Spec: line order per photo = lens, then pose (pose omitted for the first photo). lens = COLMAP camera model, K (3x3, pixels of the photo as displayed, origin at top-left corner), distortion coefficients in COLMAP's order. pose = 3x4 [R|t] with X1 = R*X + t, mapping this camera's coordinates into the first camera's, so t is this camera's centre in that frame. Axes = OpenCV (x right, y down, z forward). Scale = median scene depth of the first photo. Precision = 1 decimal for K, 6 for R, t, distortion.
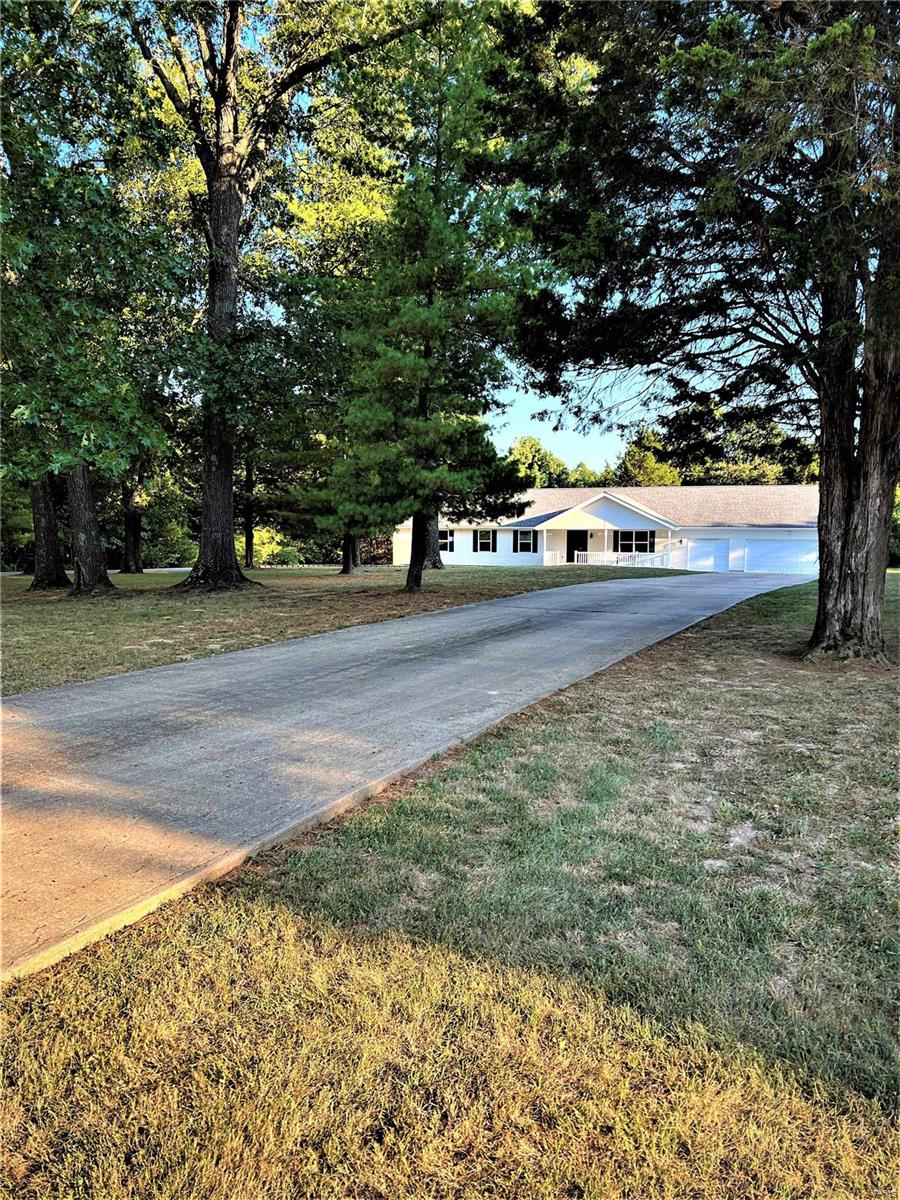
lens RADIAL K [[916.1, 0, 461.8], [0, 916.1, 607.4], [0, 0, 1]] dist [0.067873, -0.069851]
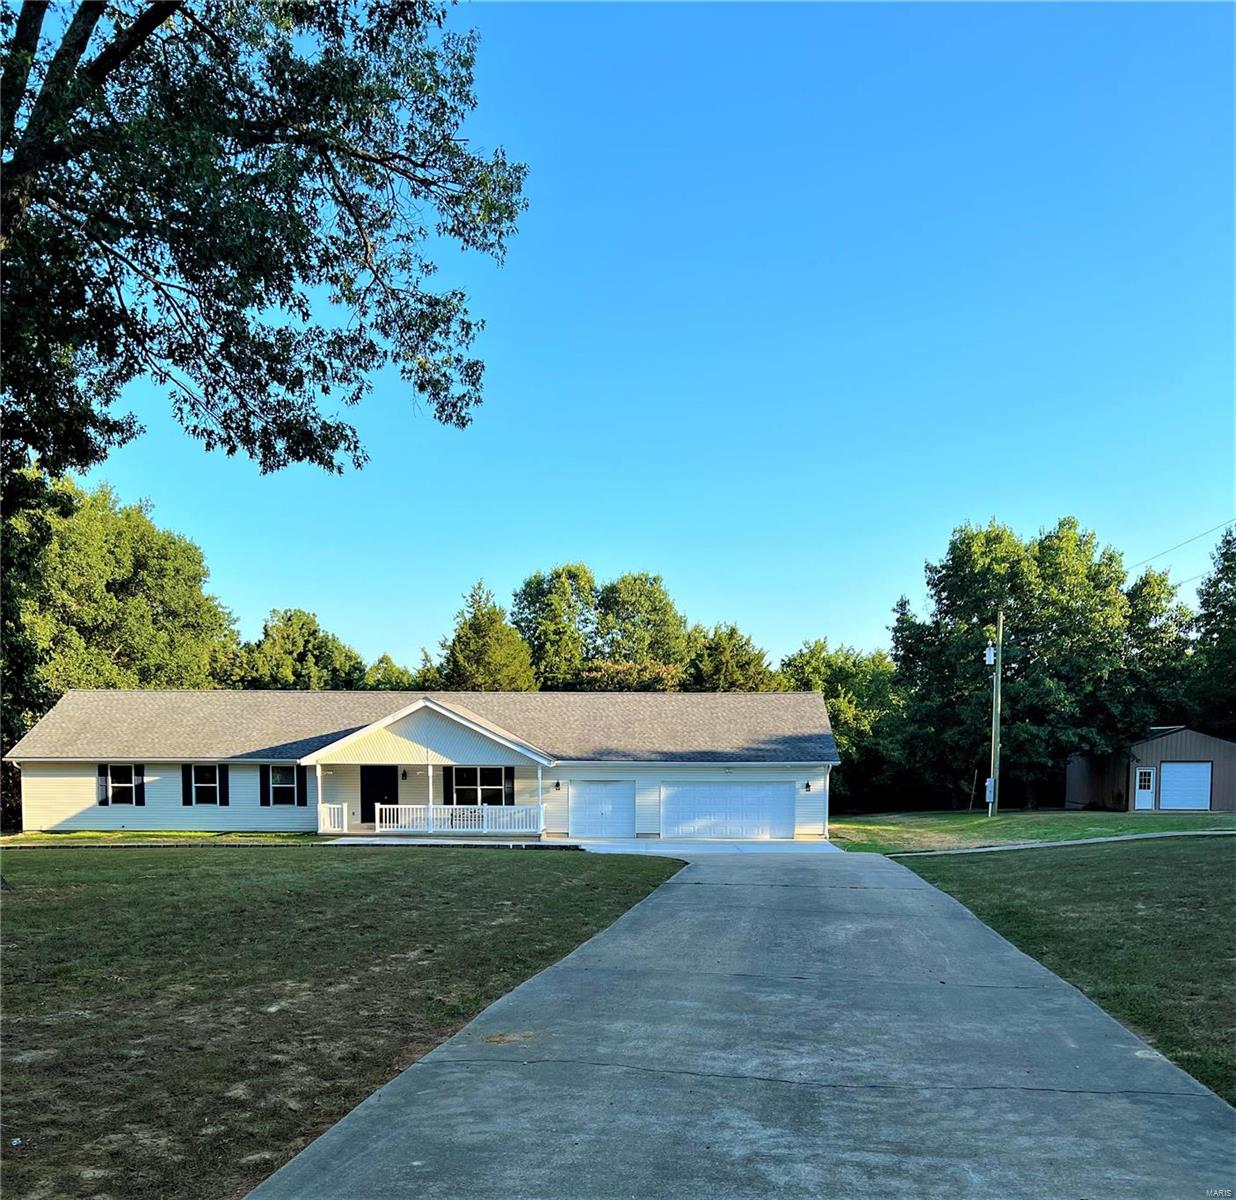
lens RADIAL K [[1473.5, 0, 618.9], [0, 1473.5, 607.6], [0, 0, 1]] dist [-0.031068, 0.000000]
pose [[0.959346, 0.026226, 0.281012, 0.186401], [0.026771, 0.982728, -0.183108, -0.167224], [-0.280961, 0.183186, 0.942074, 1.541022]]
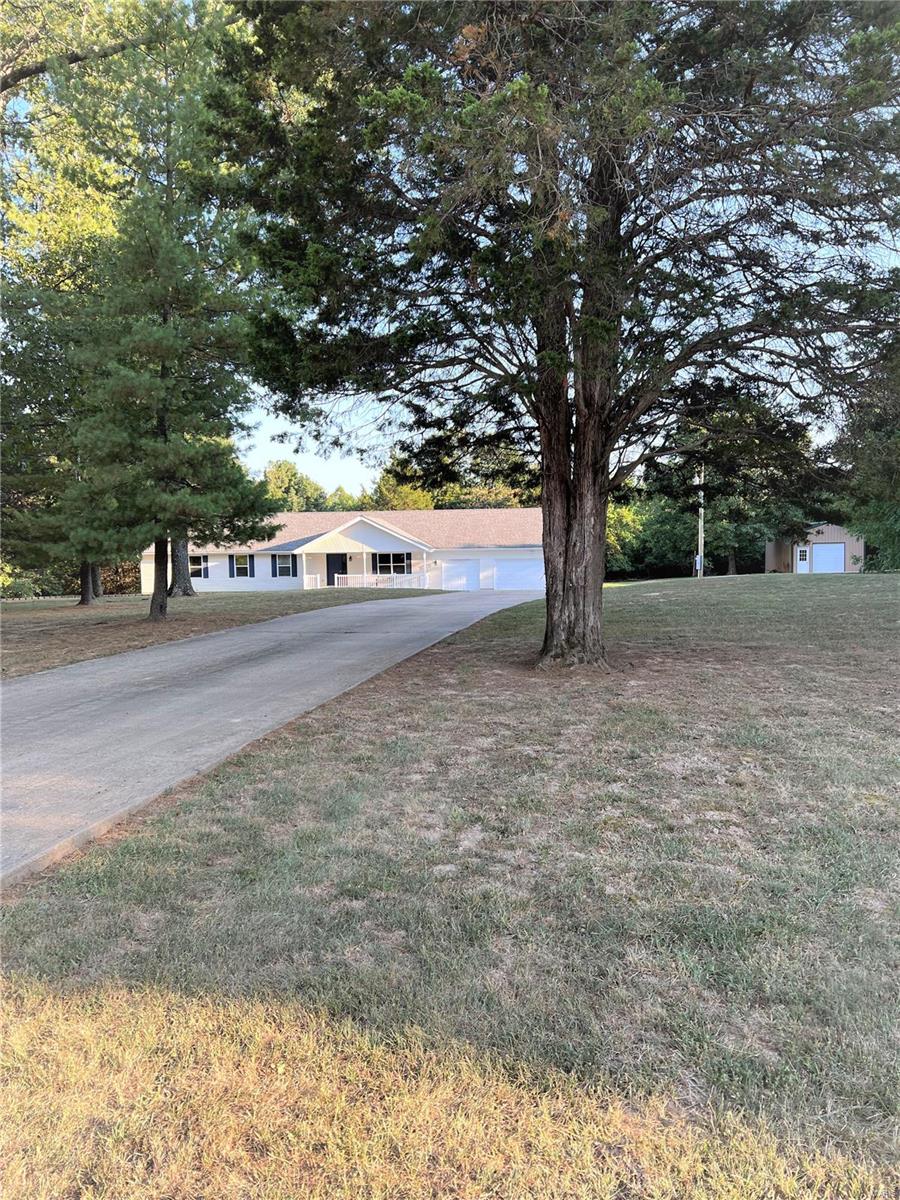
lens RADIAL K [[916.1, 0, 446.5], [0, 916.1, 599.7], [0, 0, 1]] dist [0.067873, -0.069851]
pose [[0.970285, -0.034939, 0.239429, 0.016126], [0.043017, 0.998665, -0.028595, 0.002505], [-0.238110, 0.038045, 0.970493, -0.004834]]
